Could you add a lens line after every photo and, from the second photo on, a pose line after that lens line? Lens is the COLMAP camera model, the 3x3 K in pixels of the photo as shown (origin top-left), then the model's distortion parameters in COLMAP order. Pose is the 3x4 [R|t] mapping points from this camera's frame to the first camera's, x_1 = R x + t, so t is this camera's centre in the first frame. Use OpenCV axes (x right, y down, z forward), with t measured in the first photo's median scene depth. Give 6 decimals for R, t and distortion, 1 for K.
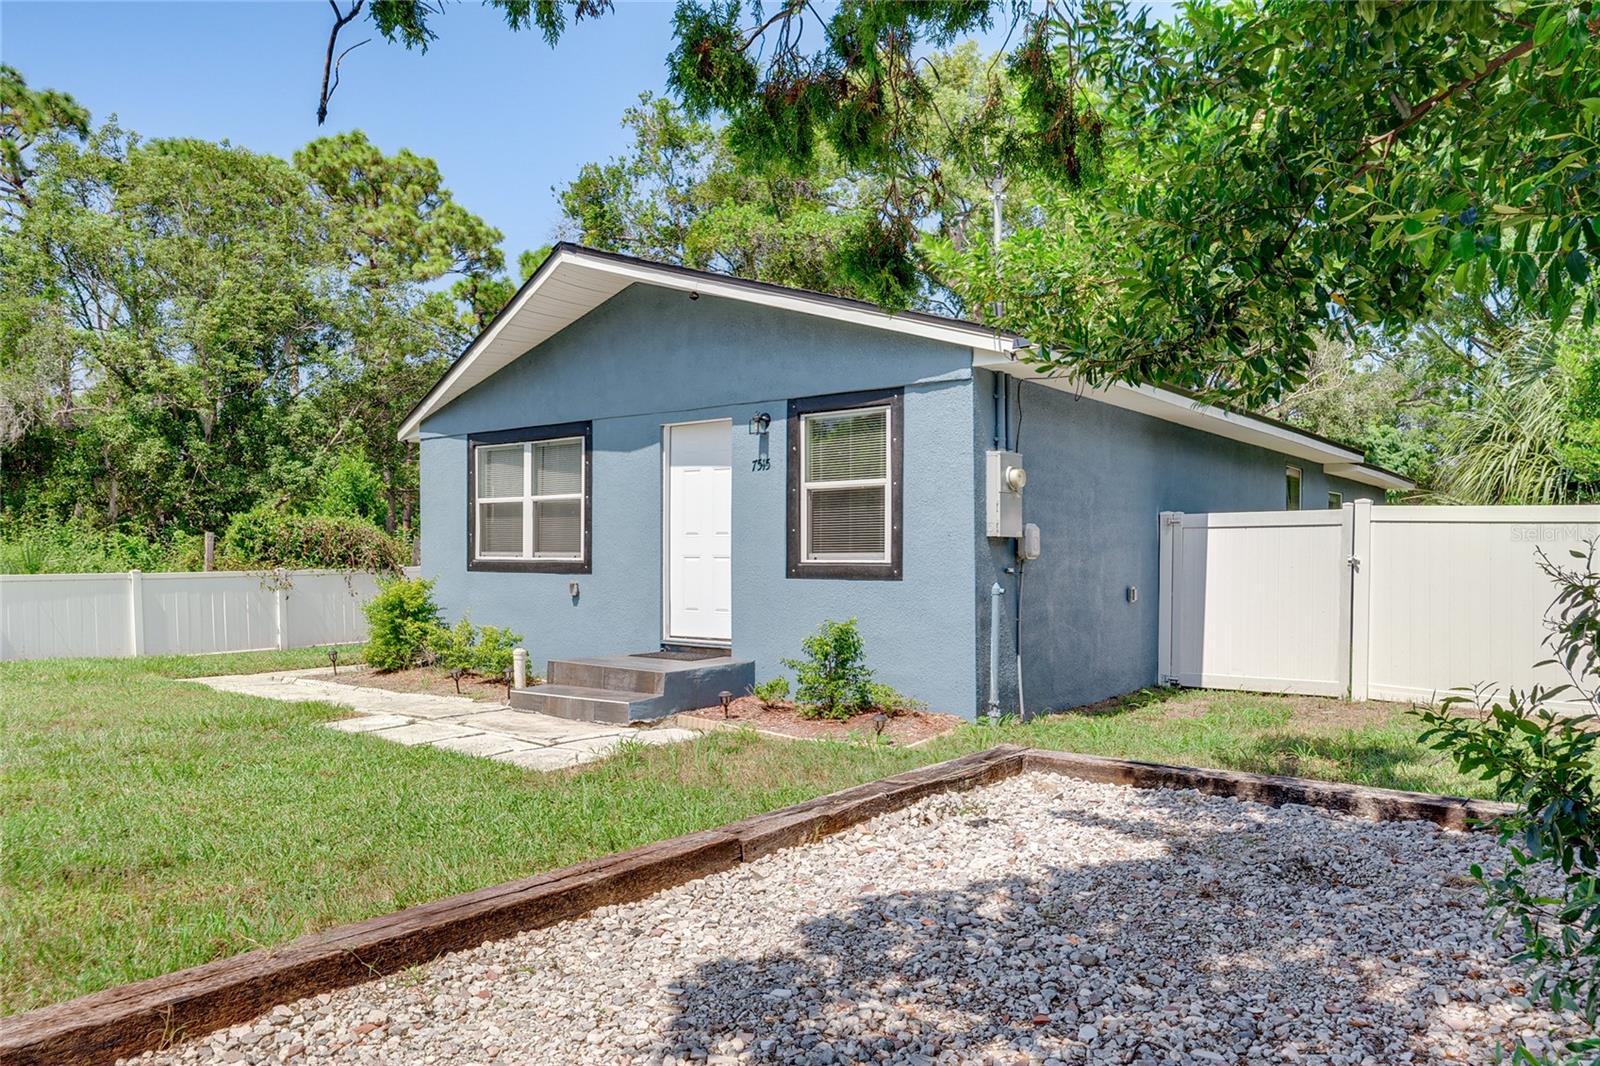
lens RADIAL K [[1107.5, 0, 800.1], [0, 1107.5, 538.4], [0, 0, 1]] dist [-0.001104, -0.000043]
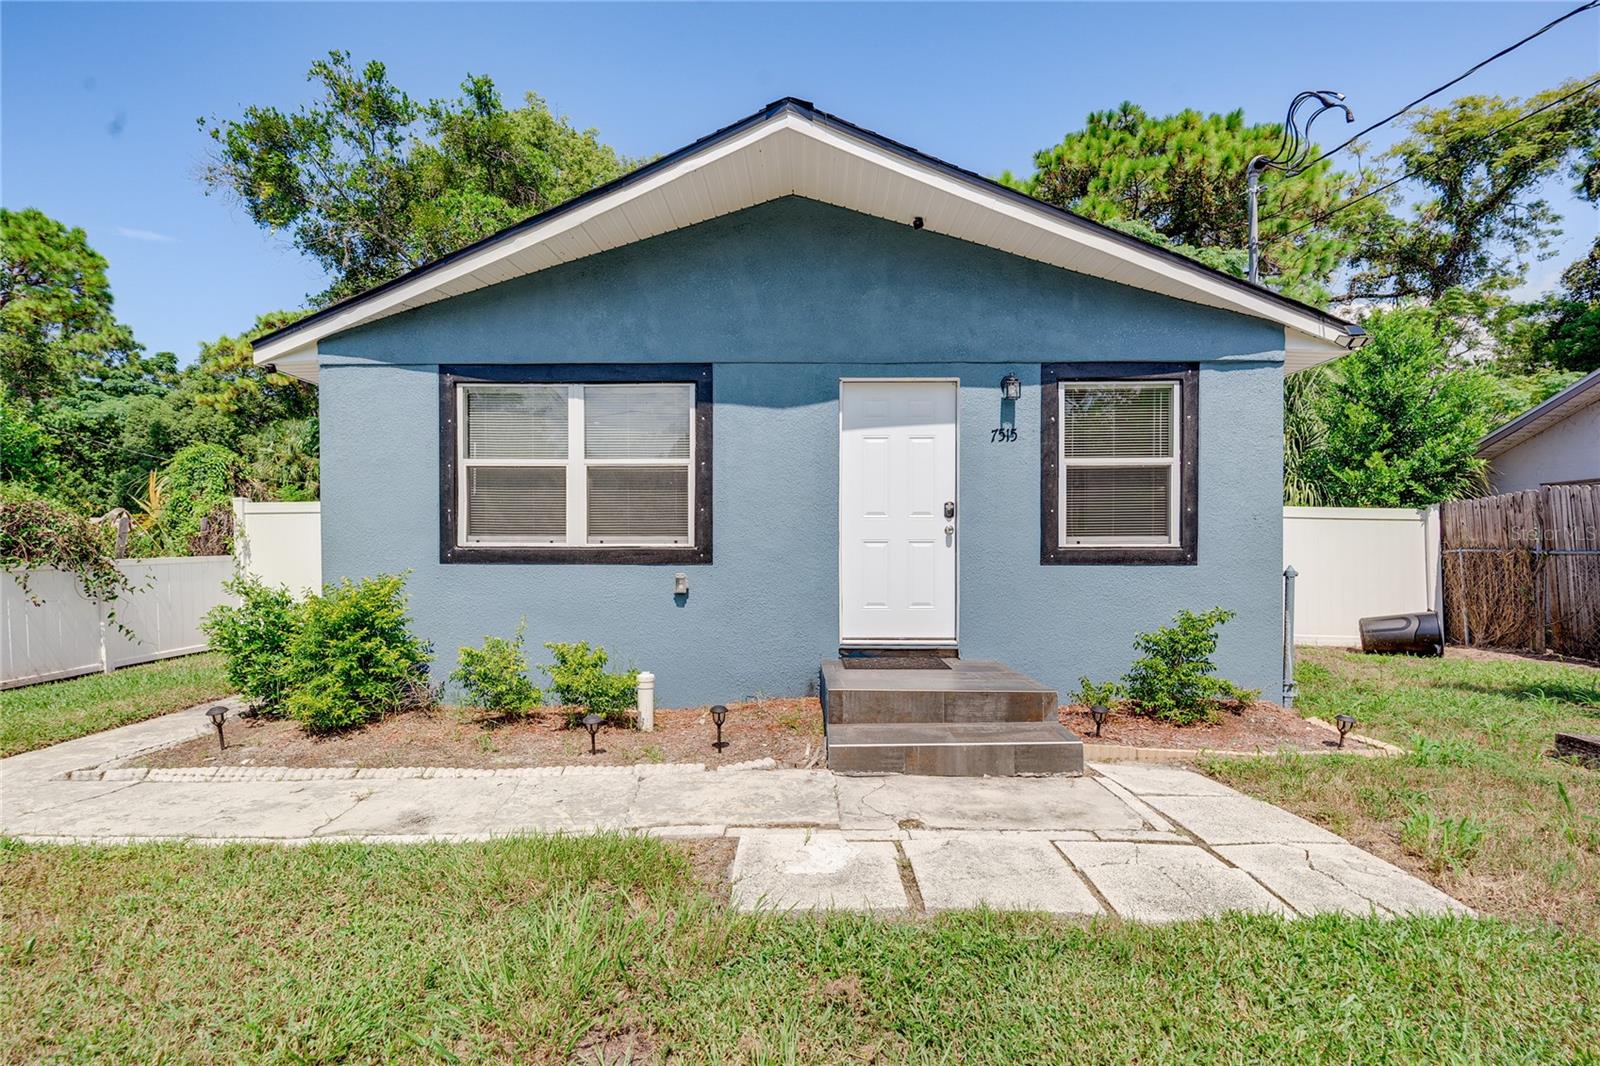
lens RADIAL K [[733.3, 0, 801.2], [0, 733.3, 538.5], [0, 0, 1]] dist [-0.004607, -0.000770]
pose [[0.792510, -0.002061, 0.609855, -0.467268], [-0.006507, 0.999909, 0.011834, 0.008138], [-0.609824, -0.013347, 0.792424, 0.583281]]
